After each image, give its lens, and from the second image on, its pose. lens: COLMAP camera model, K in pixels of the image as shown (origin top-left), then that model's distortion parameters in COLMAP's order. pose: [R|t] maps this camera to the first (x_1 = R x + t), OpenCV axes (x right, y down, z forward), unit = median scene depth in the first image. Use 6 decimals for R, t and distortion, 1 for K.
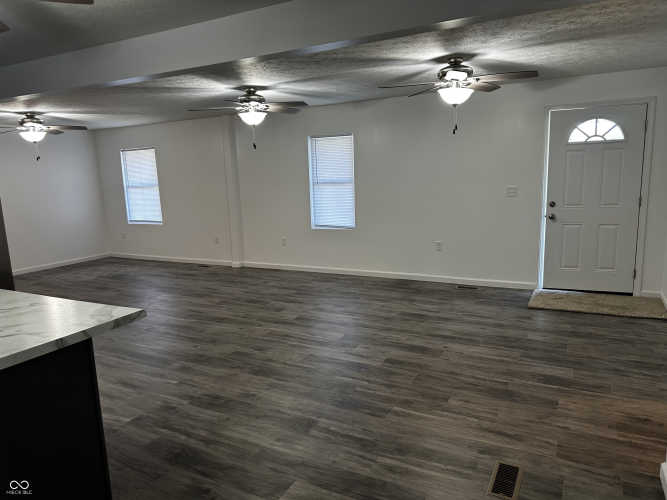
lens RADIAL K [[465.2, 0, 330.8], [0, 465.2, 248.1], [0, 0, 1]] dist [0.122887, -0.177329]
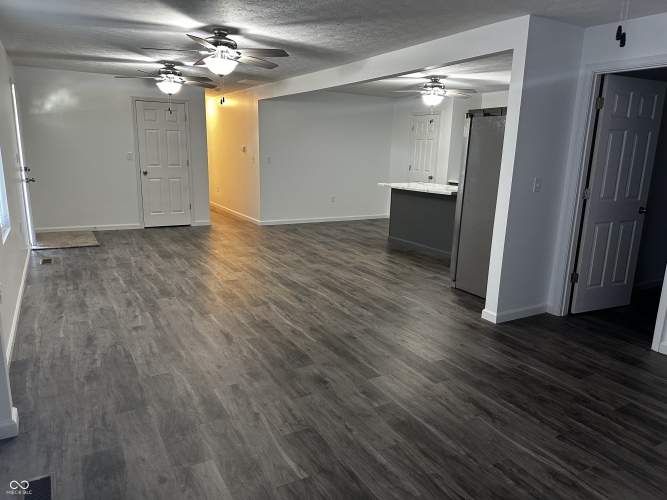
lens RADIAL K [[465.2, 0, 330.8], [0, 465.2, 248.1], [0, 0, 1]] dist [0.122887, -0.177329]
pose [[-0.846232, -0.100421, 0.523266, -0.728531], [0.089181, 0.941529, 0.324915, -0.211403], [-0.525298, 0.321619, -0.787796, 1.521094]]
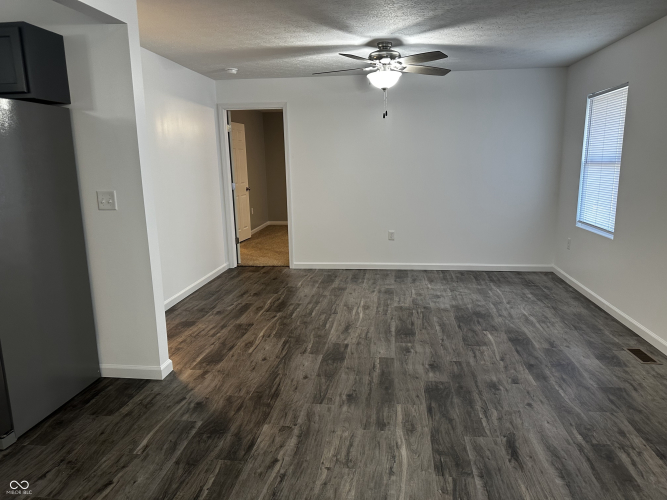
lens RADIAL K [[484.2, 0, 333.5], [0, 484.2, 250.0], [0, 0, 1]] dist [0.003848, -0.041251]
pose [[0.367653, 0.197980, -0.908645, -0.001881], [-0.142260, 0.977549, 0.155432, -0.116791], [0.919017, 0.072119, 0.387564, 0.814975]]
